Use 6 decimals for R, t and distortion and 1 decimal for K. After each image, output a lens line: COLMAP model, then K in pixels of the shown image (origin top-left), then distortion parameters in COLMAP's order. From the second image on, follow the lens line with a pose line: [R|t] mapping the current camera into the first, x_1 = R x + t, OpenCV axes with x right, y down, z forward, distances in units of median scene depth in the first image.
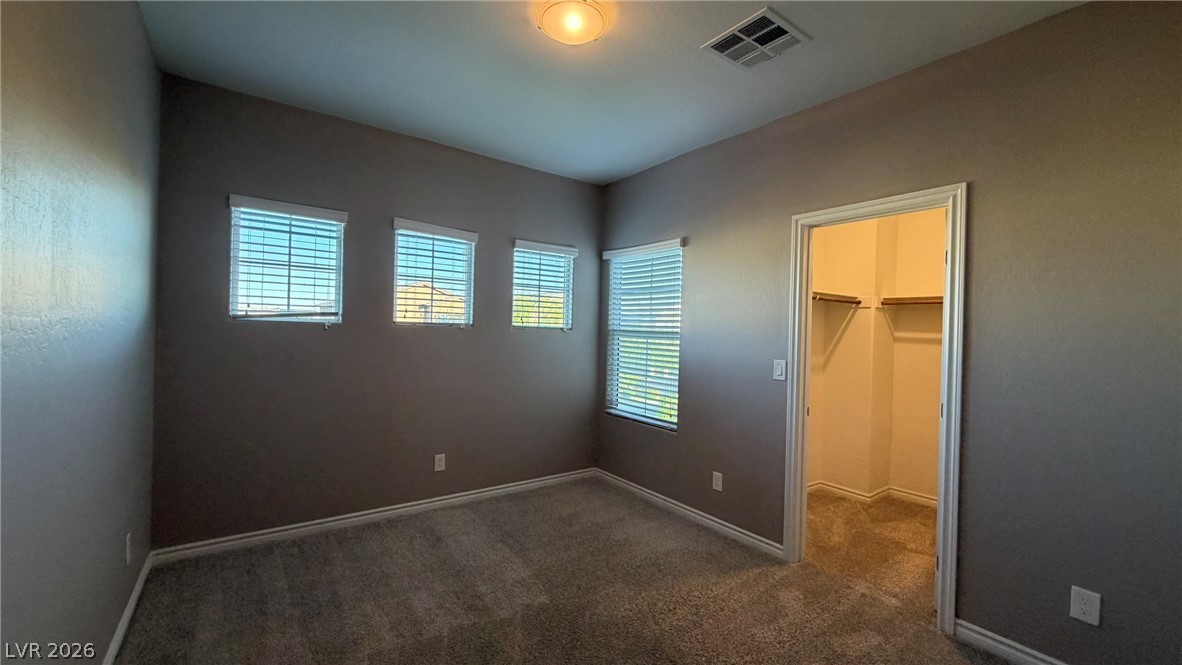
lens RADIAL K [[469.5, 0, 584.8], [0, 469.5, 333.3], [0, 0, 1]] dist [0.001469, 0.000204]
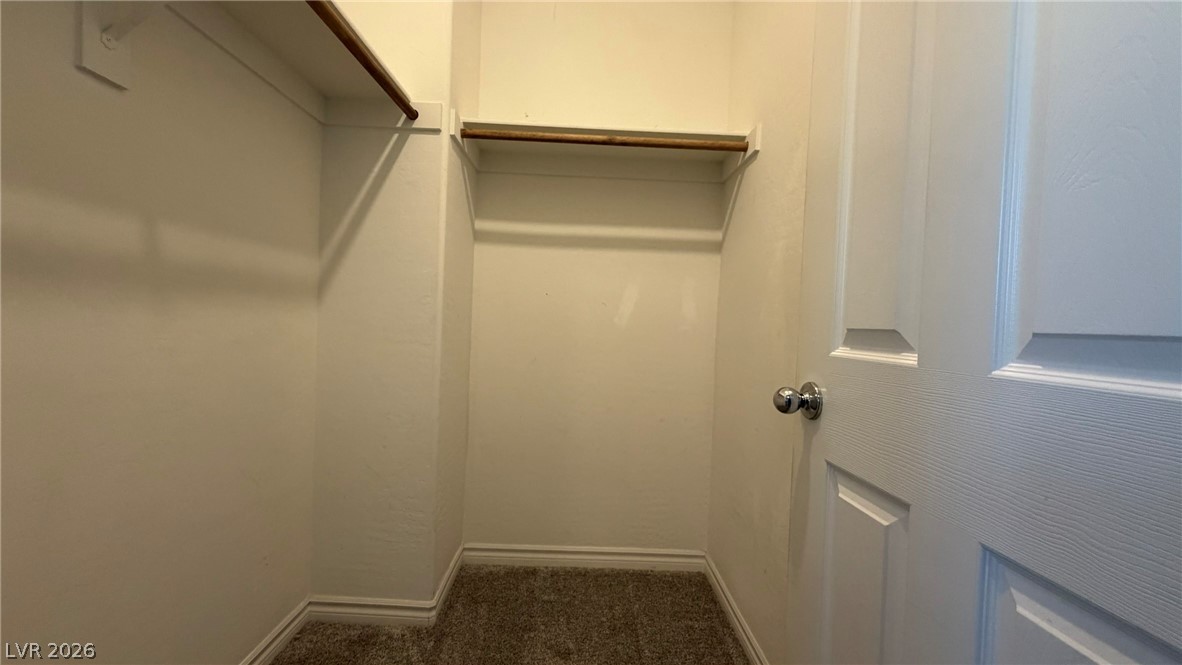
lens RADIAL K [[469.5, 0, 581.3], [0, 469.5, 335.5], [0, 0, 1]] dist [0.001469, 0.000204]
pose [[0.569911, -0.019571, 0.821473, 0.338067], [-0.015404, 0.999286, 0.034495, 0.094579], [-0.821562, -0.032313, 0.569203, 0.650772]]
